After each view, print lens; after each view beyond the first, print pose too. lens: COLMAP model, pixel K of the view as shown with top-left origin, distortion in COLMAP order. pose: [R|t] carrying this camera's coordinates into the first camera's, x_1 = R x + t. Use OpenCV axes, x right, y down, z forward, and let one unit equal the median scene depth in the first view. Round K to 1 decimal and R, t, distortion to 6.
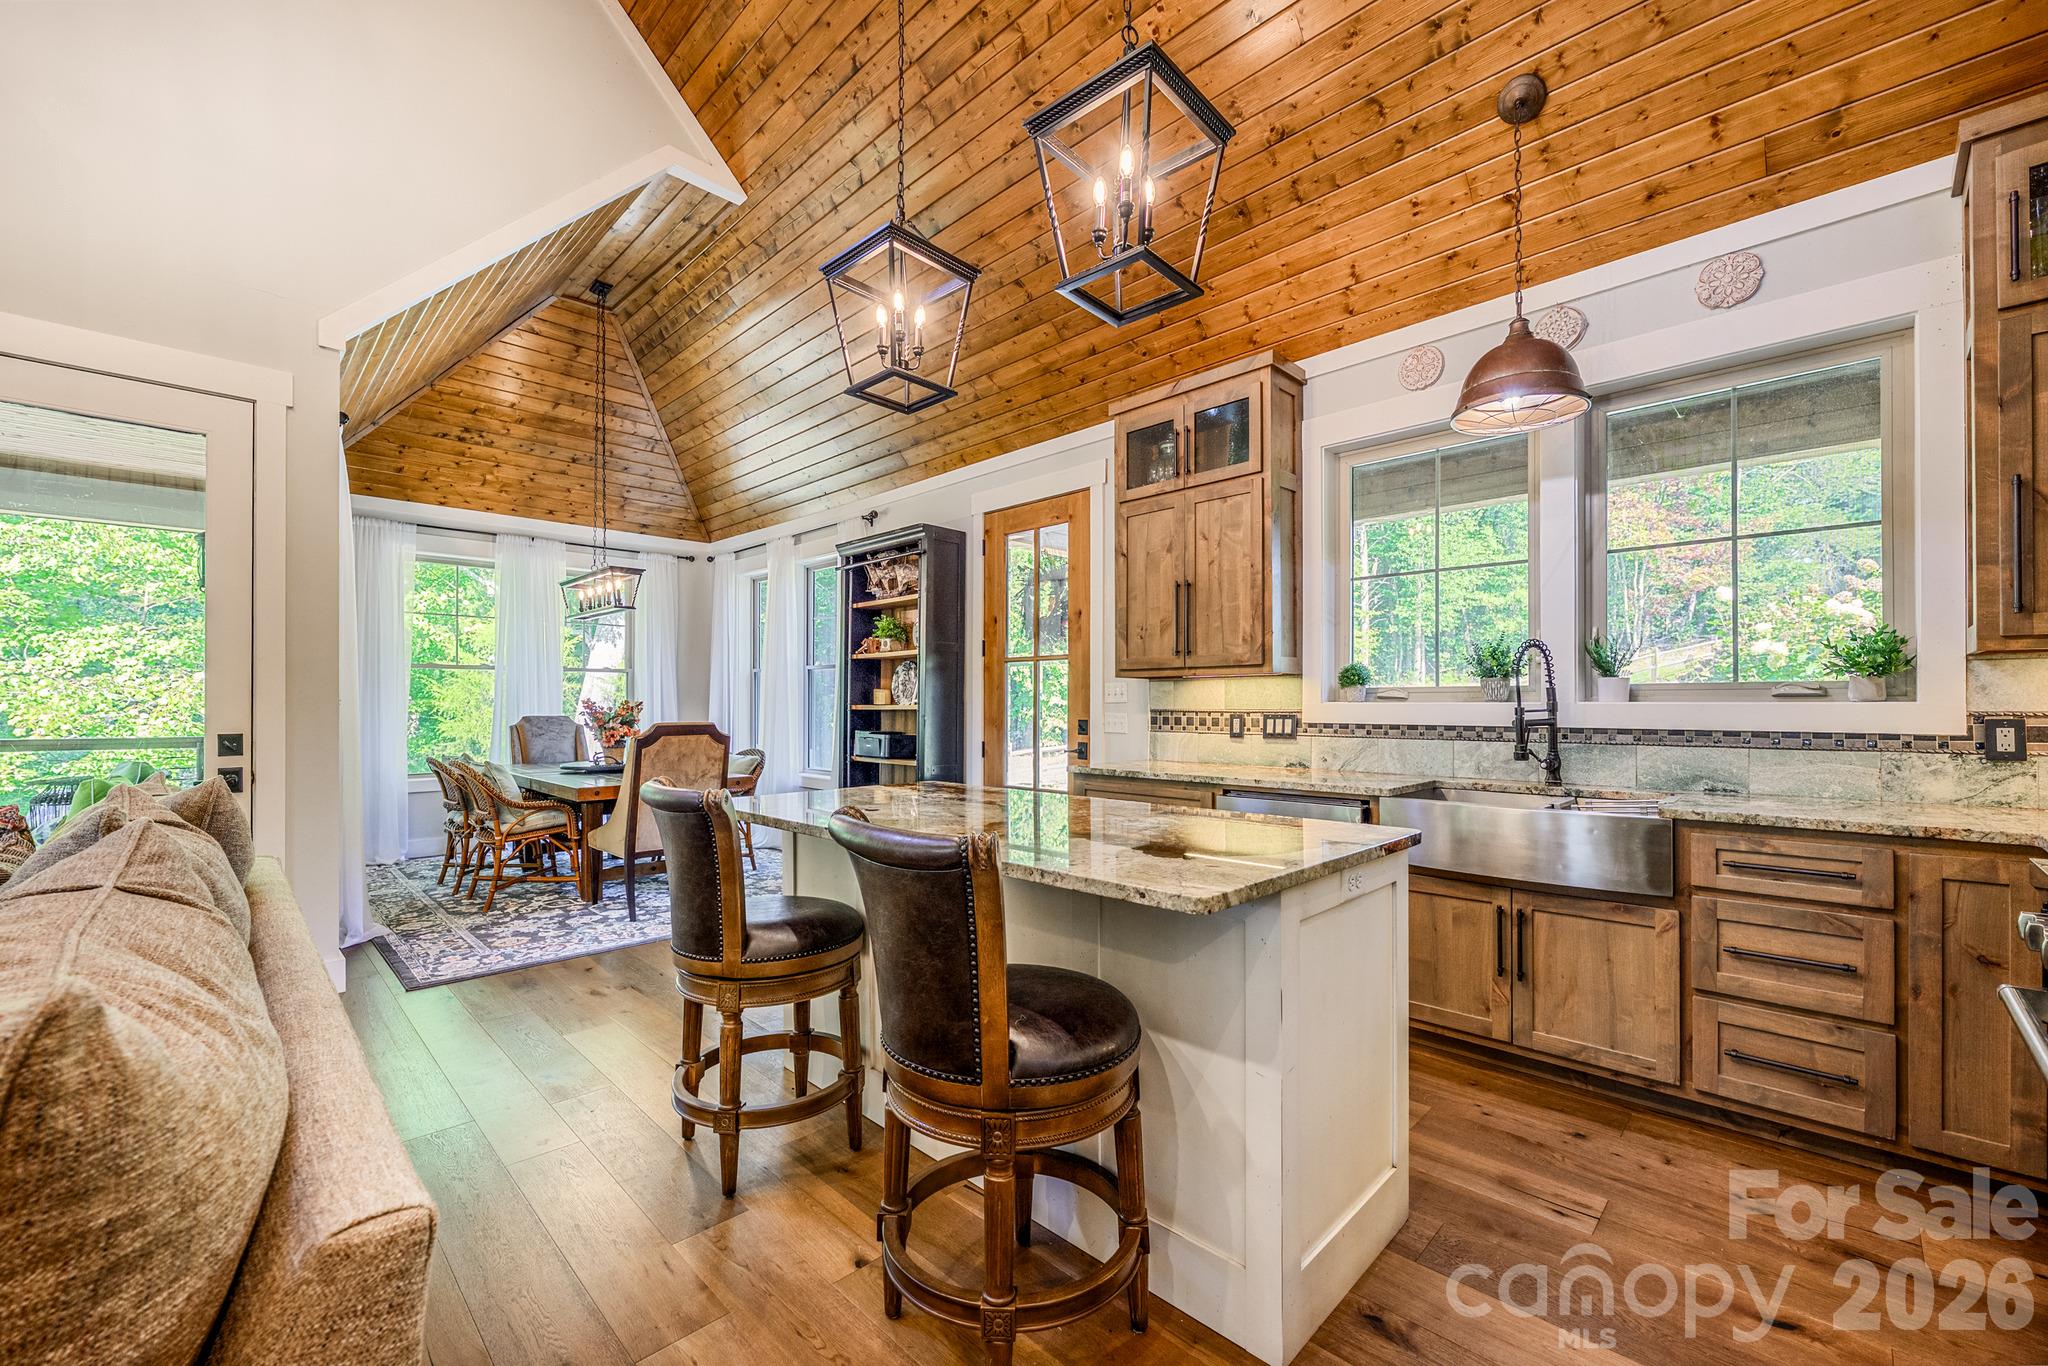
lens RADIAL K [[825.7, 0, 1029.2], [0, 825.7, 700.1], [0, 0, 1]] dist [-0.007725, 0.000058]
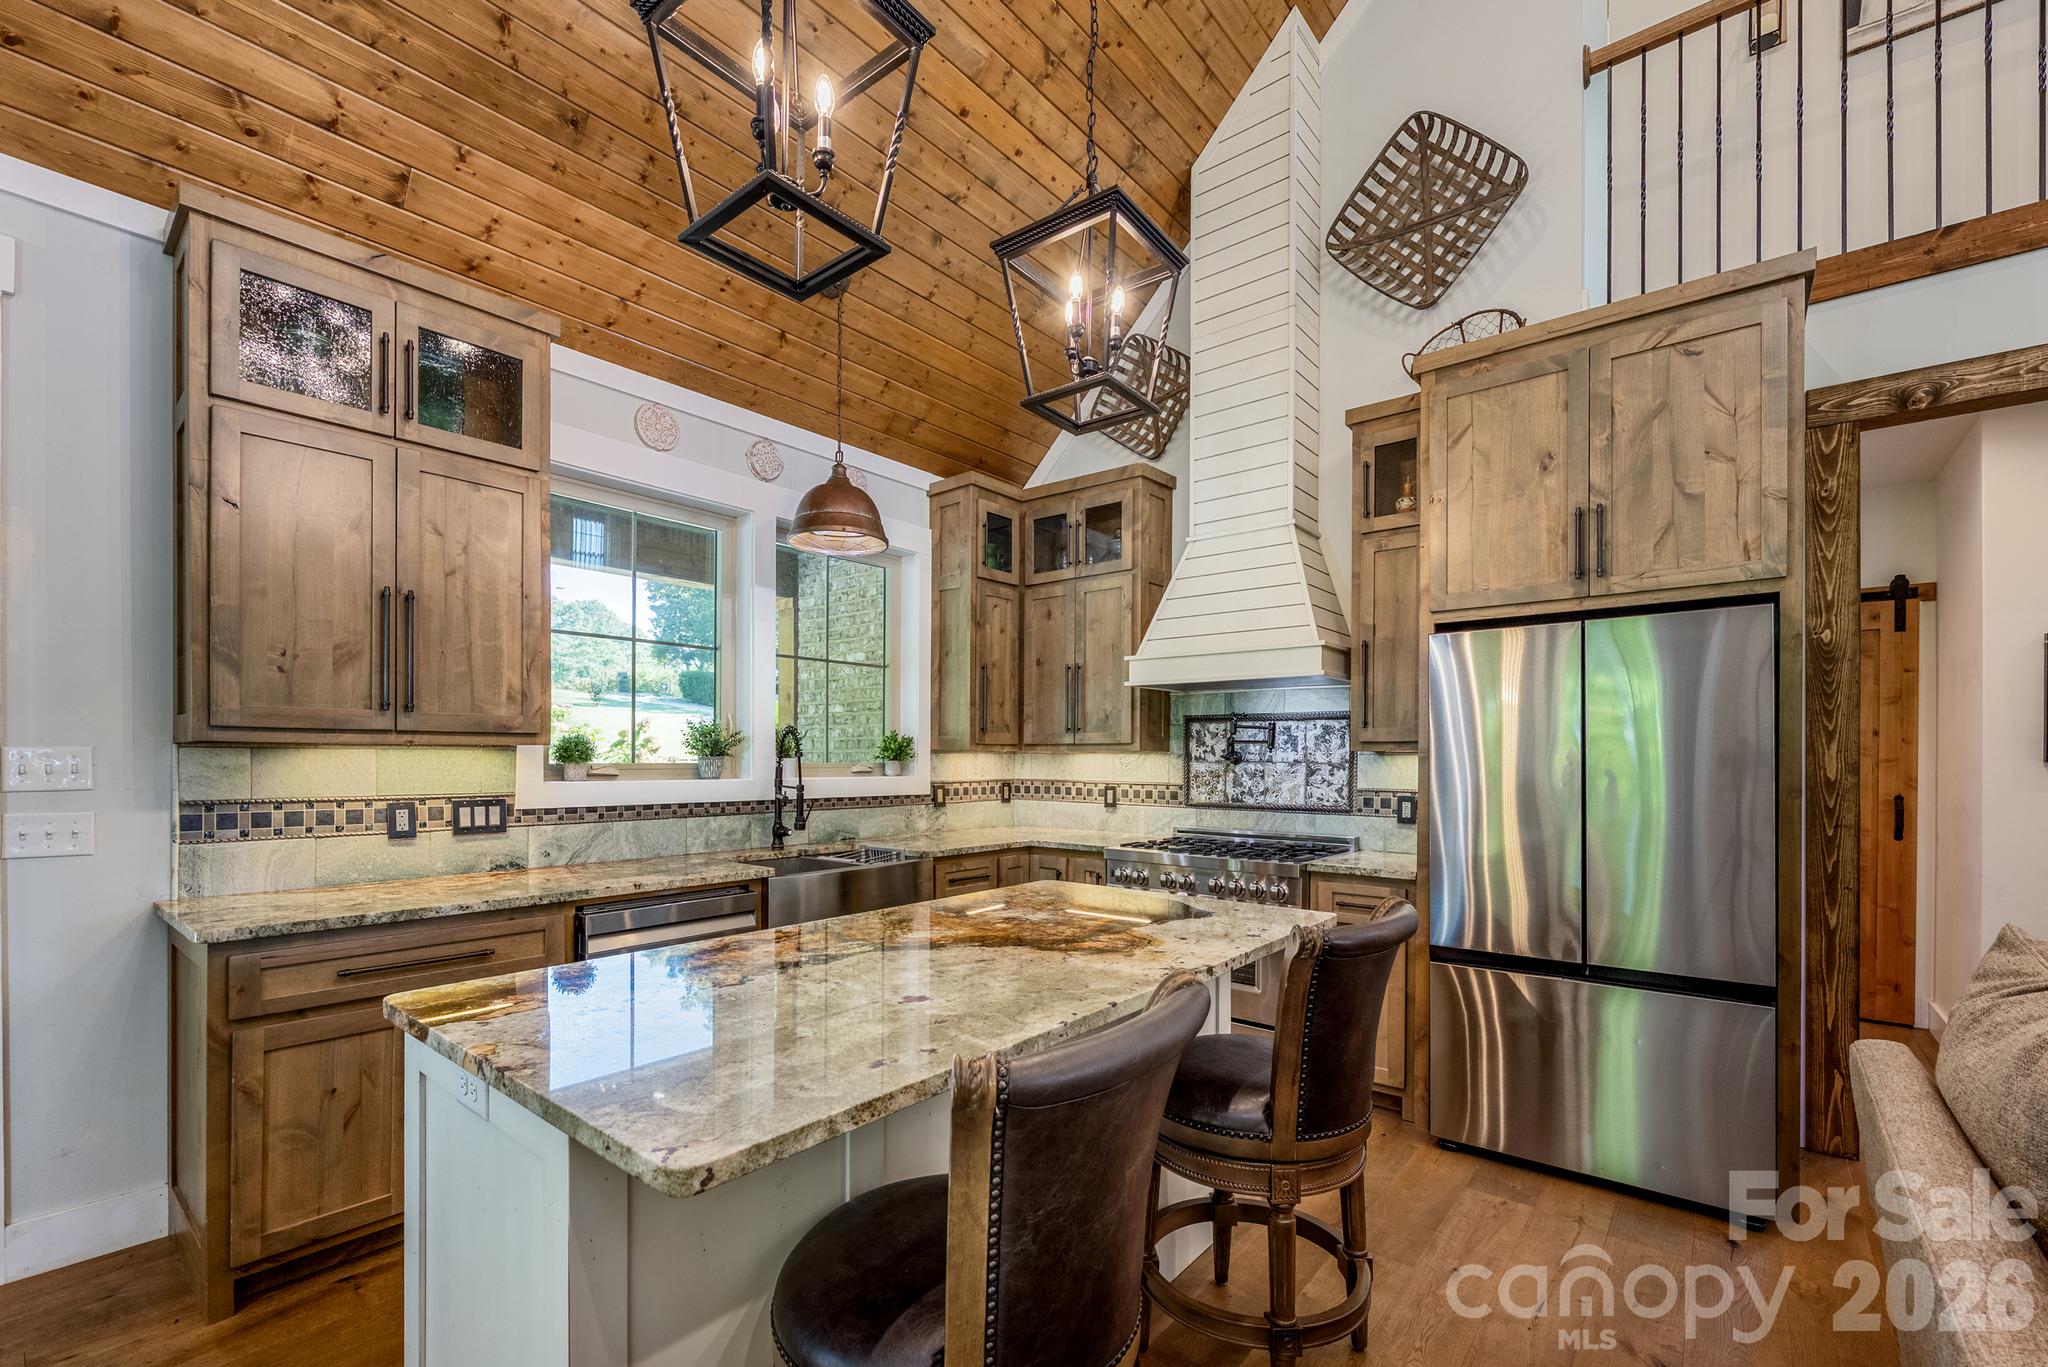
lens RADIAL K [[871.0, 0, 1011.1], [0, 871.0, 759.7], [0, 0, 1]] dist [-0.003667, -0.000281]
pose [[-0.085271, -0.002350, 0.996355, -0.477473], [-0.010106, 0.999948, 0.001493, -0.022939], [-0.996307, -0.009942, -0.085290, 0.580373]]
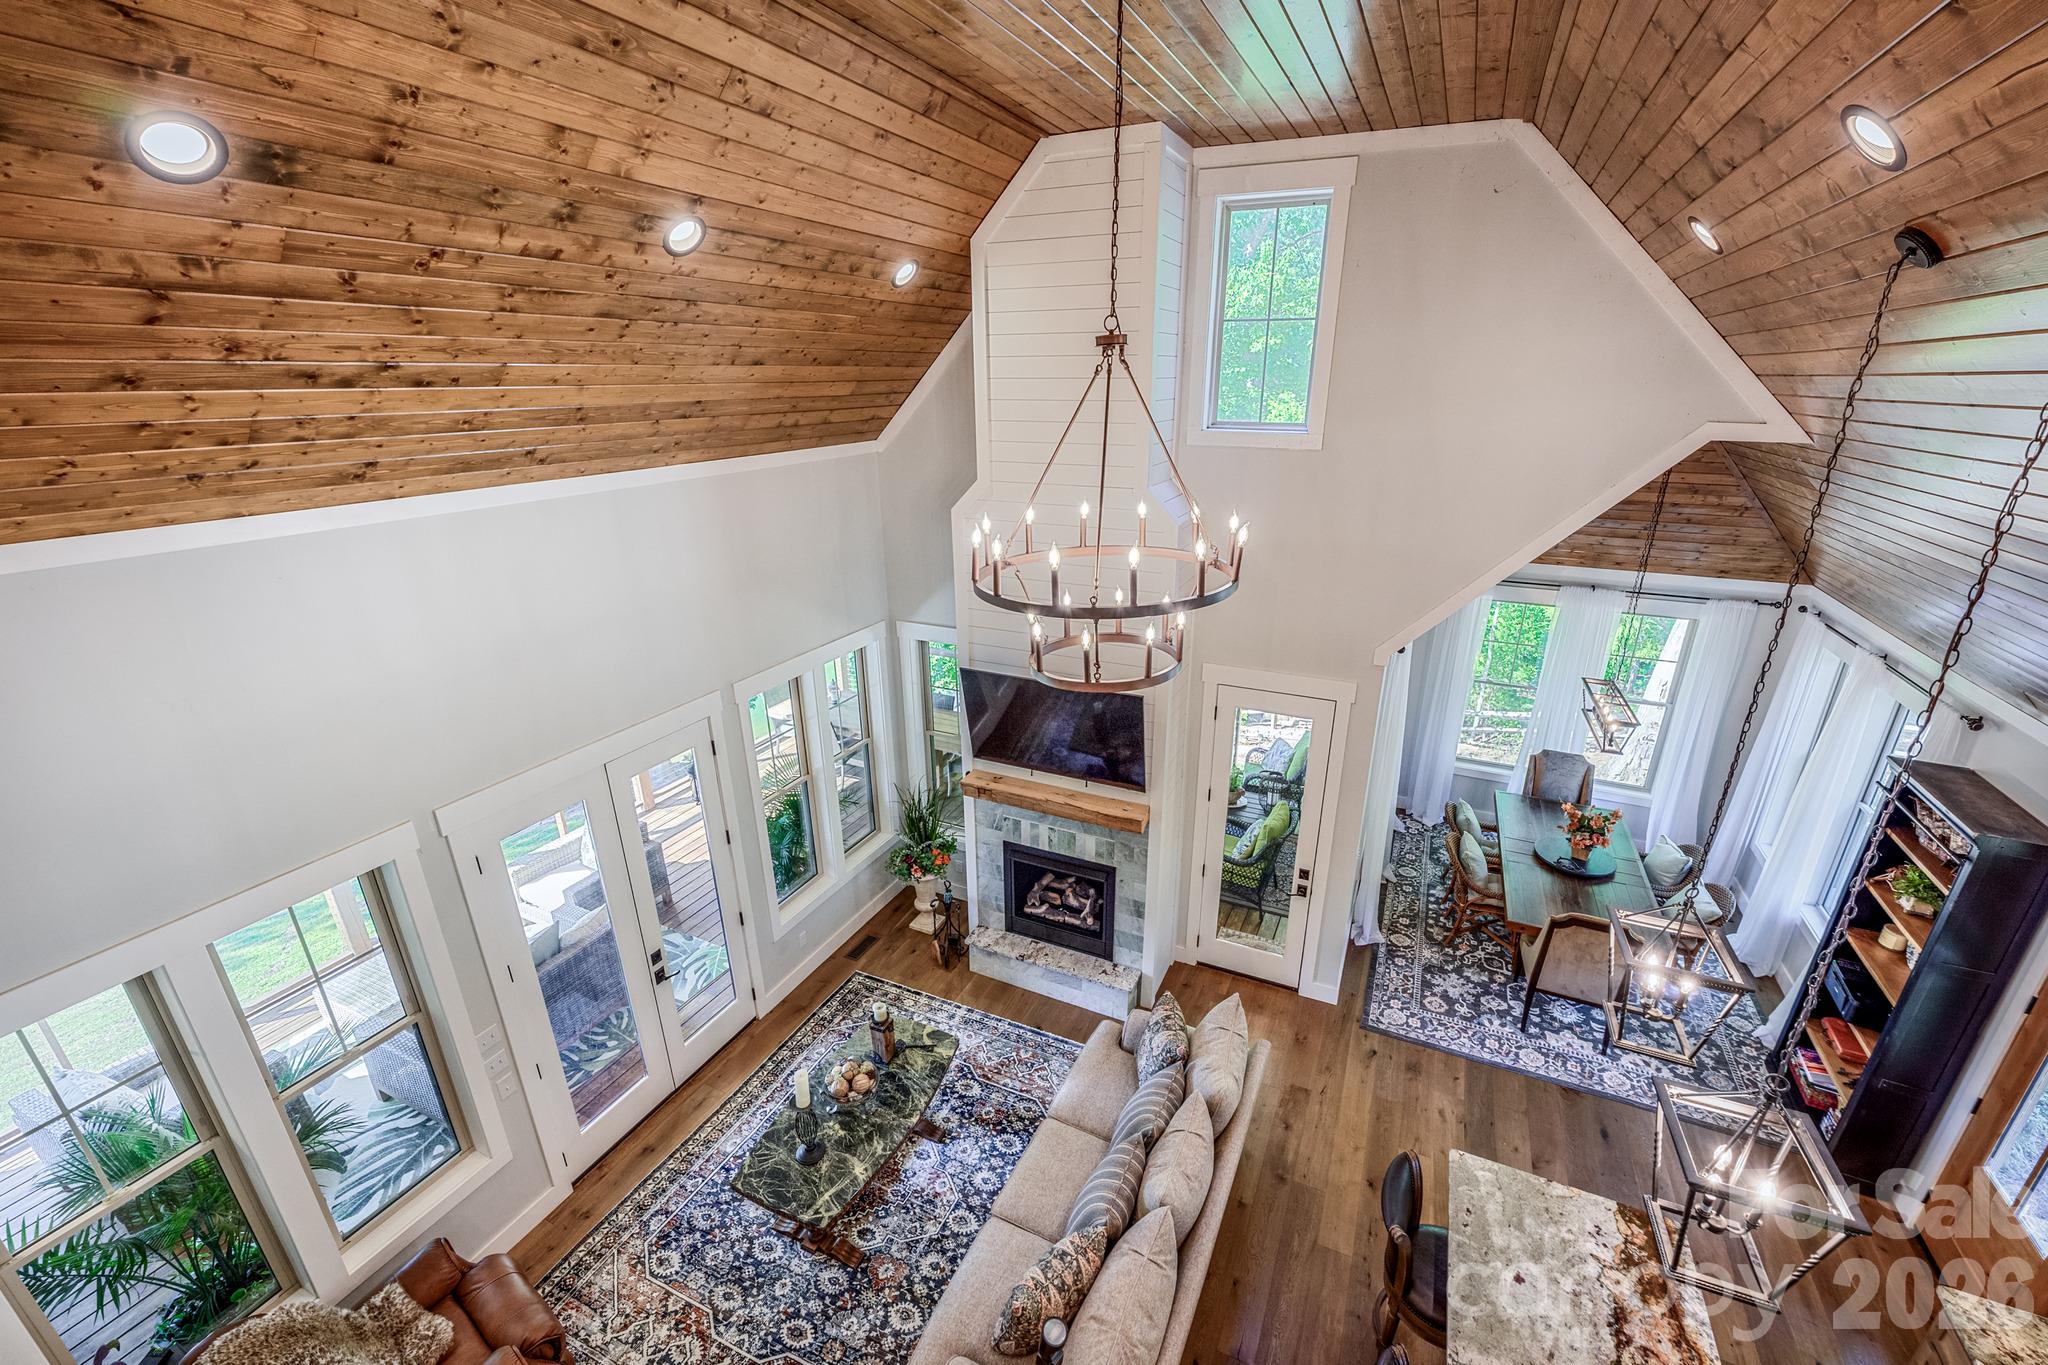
lens RADIAL K [[833.9, 0, 1045.6], [0, 833.9, 693.2], [0, 0, 1]] dist [-0.008205, 0.000061]
pose [[0.339564, 0.336847, -0.878198, 0.274836], [0.005669, 0.932924, 0.360030, -0.808121], [0.940566, -0.127231, 0.314877, -0.072558]]
